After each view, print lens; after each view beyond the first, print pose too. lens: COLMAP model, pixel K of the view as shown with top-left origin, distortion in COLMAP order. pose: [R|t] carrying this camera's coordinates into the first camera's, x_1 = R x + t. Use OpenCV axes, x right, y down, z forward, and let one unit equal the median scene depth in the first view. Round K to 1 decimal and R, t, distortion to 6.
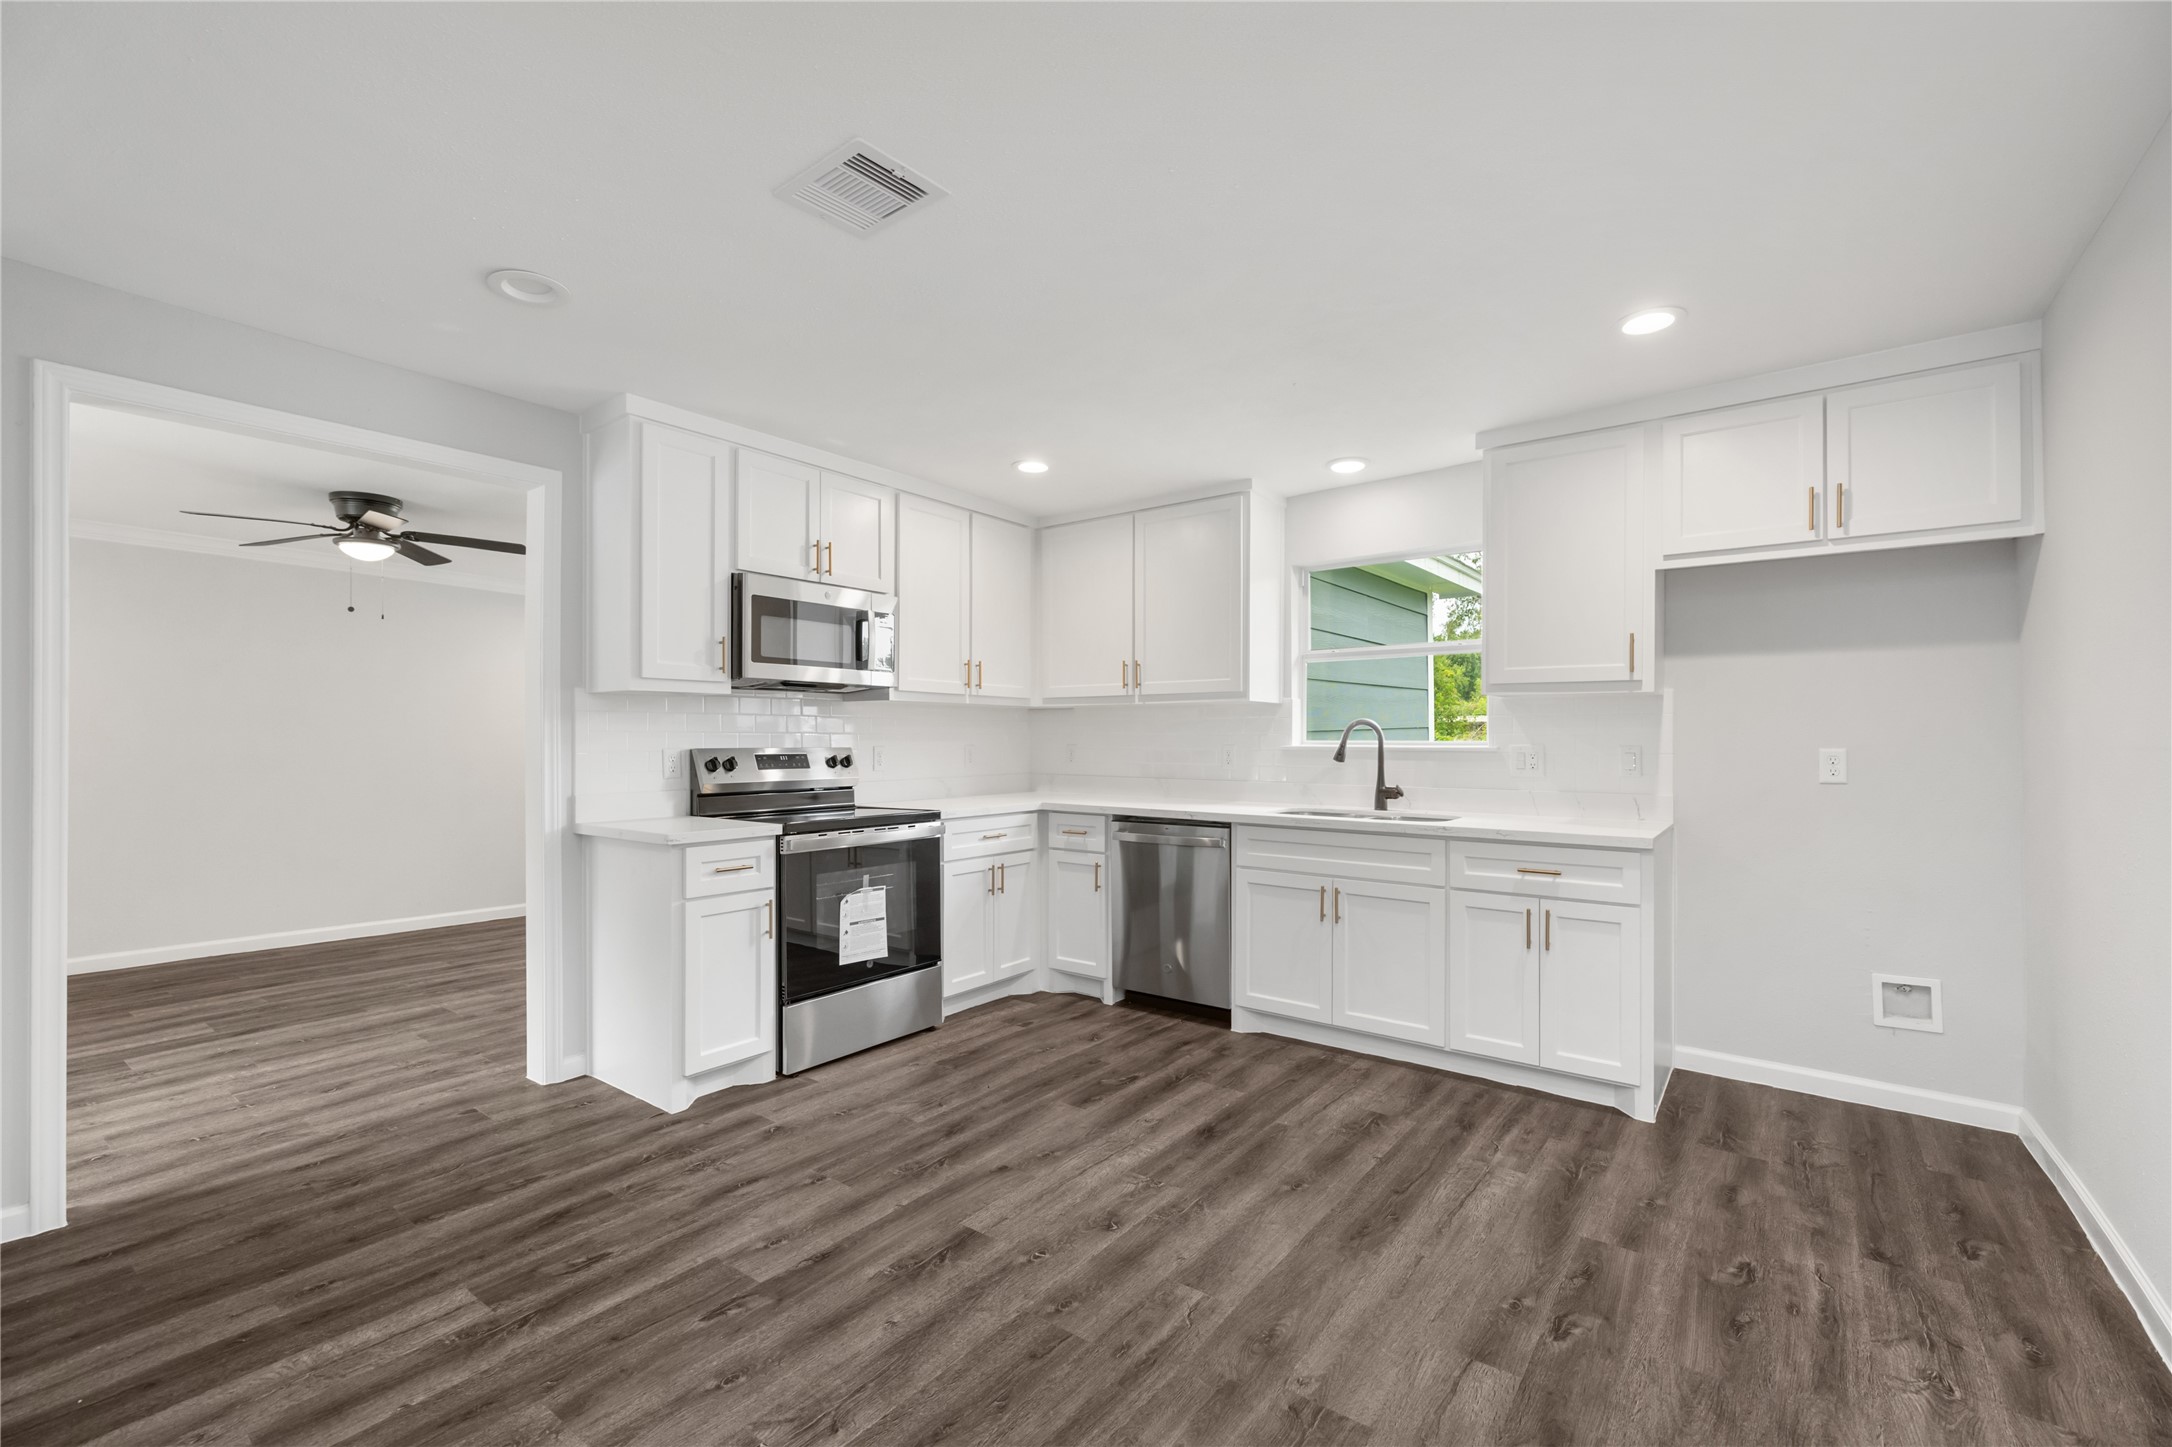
lens RADIAL K [[922.1, 0, 1092.3], [0, 922.1, 727.5], [0, 0, 1]] dist [-0.000167, -0.000297]
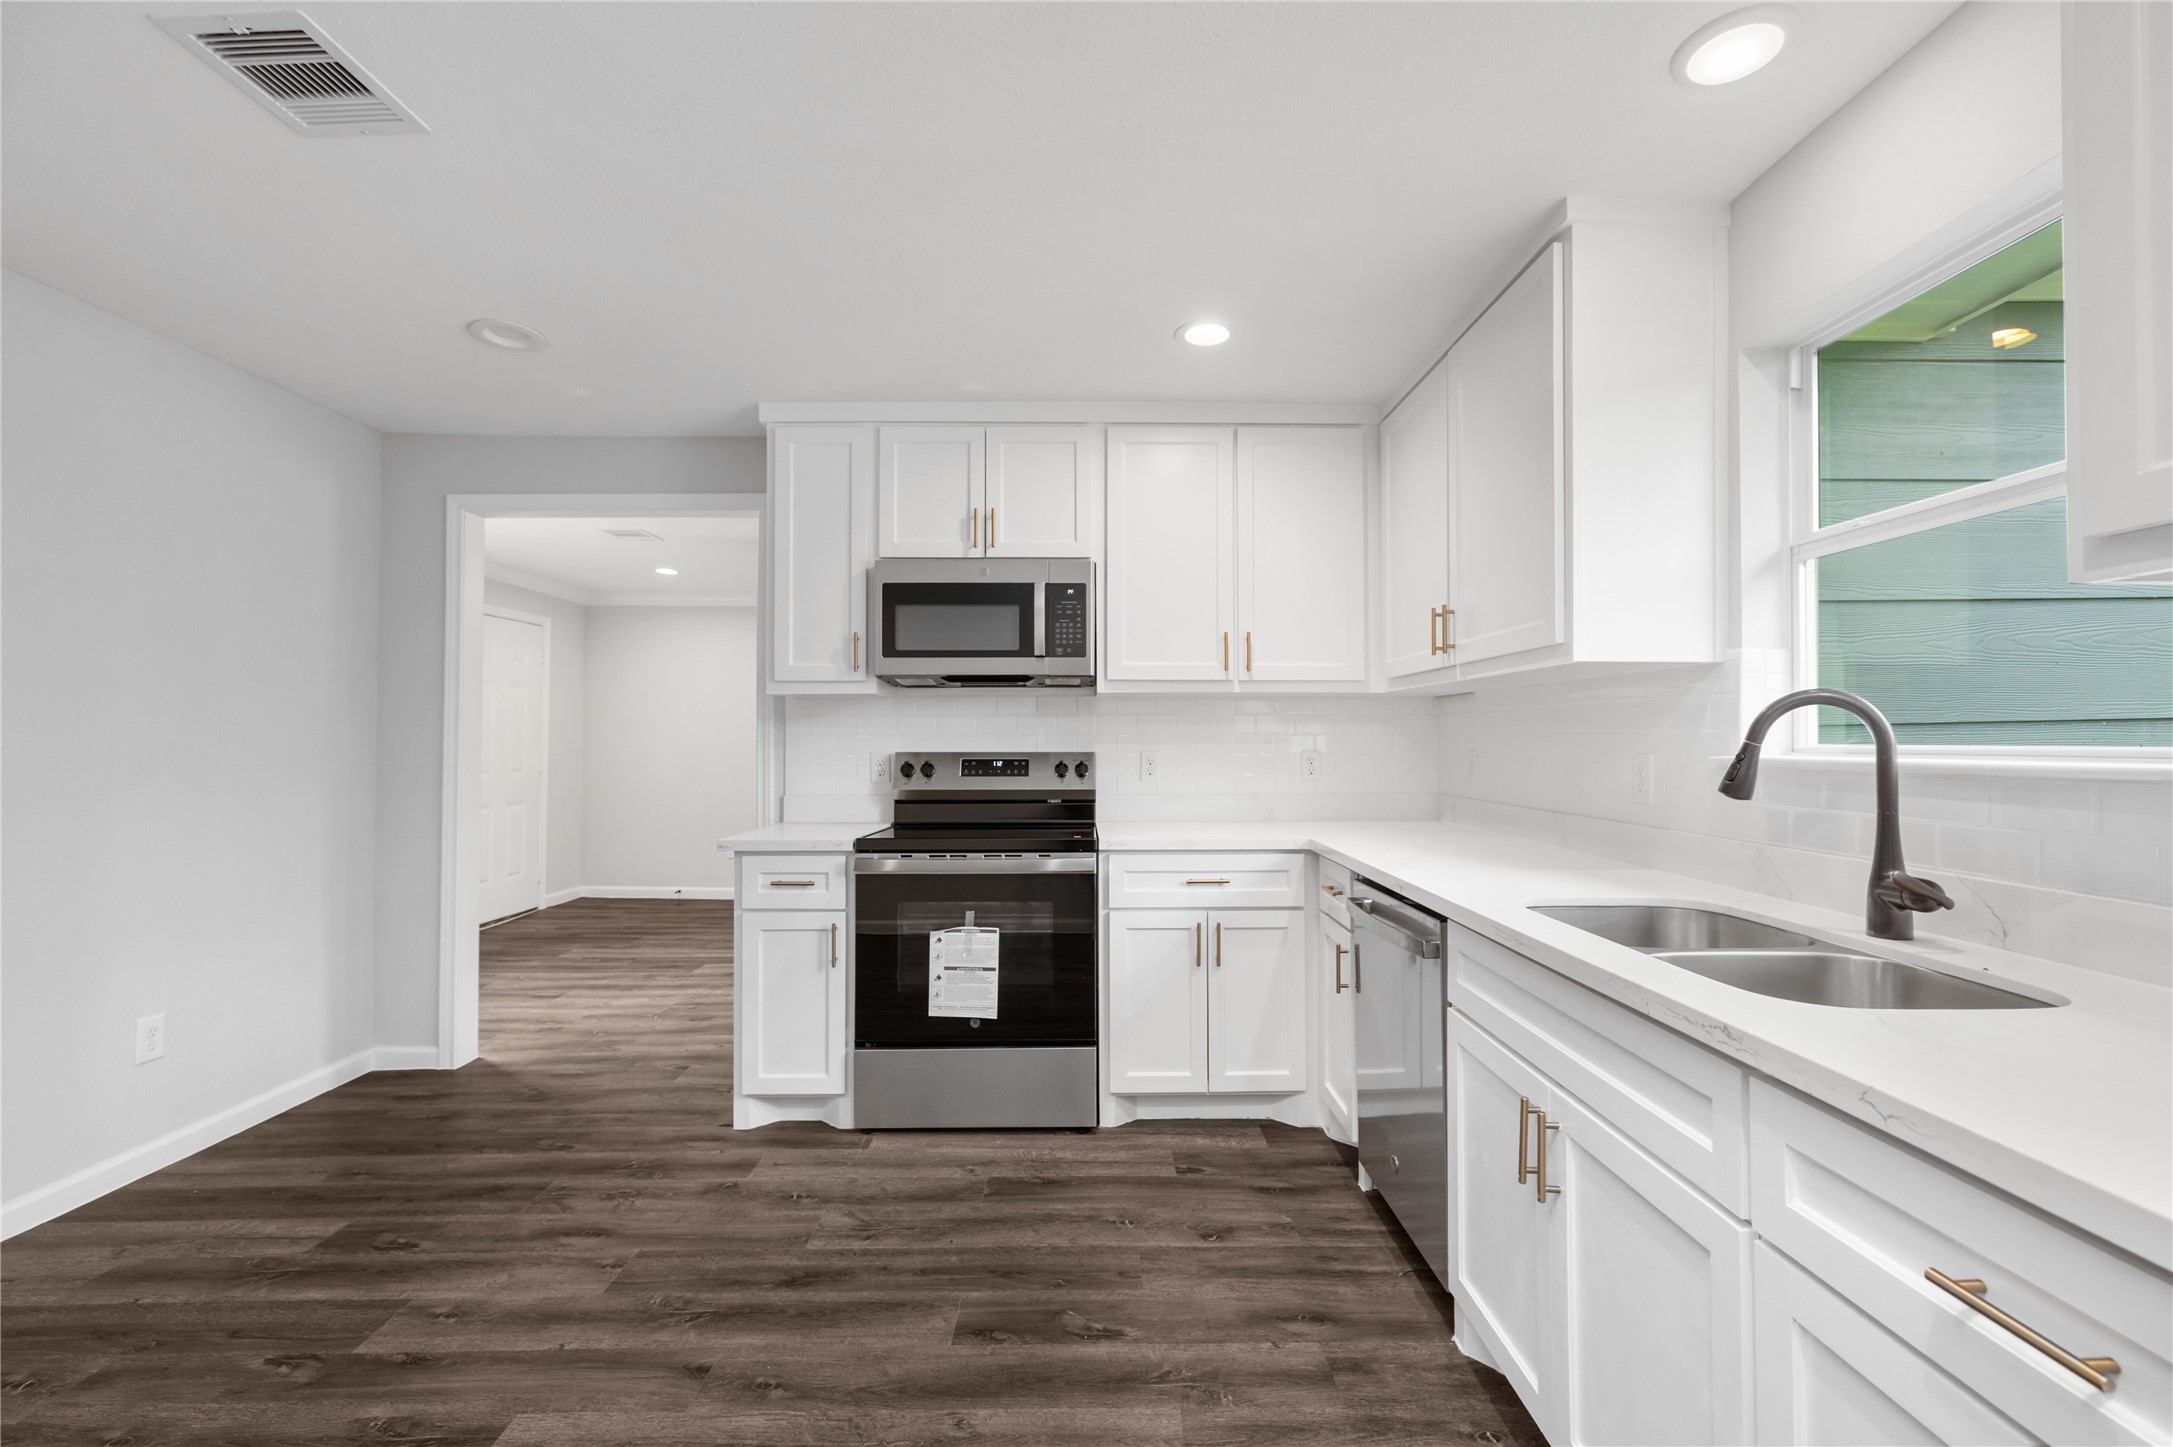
lens RADIAL K [[920.7, 0, 1092.6], [0, 920.7, 724.5], [0, 0, 1]] dist [-0.000471, 0.000502]
pose [[0.609953, -0.015417, -0.792288, 0.481710], [0.011210, 0.999879, -0.010826, 0.007293], [0.792358, -0.002279, 0.610052, 0.623222]]
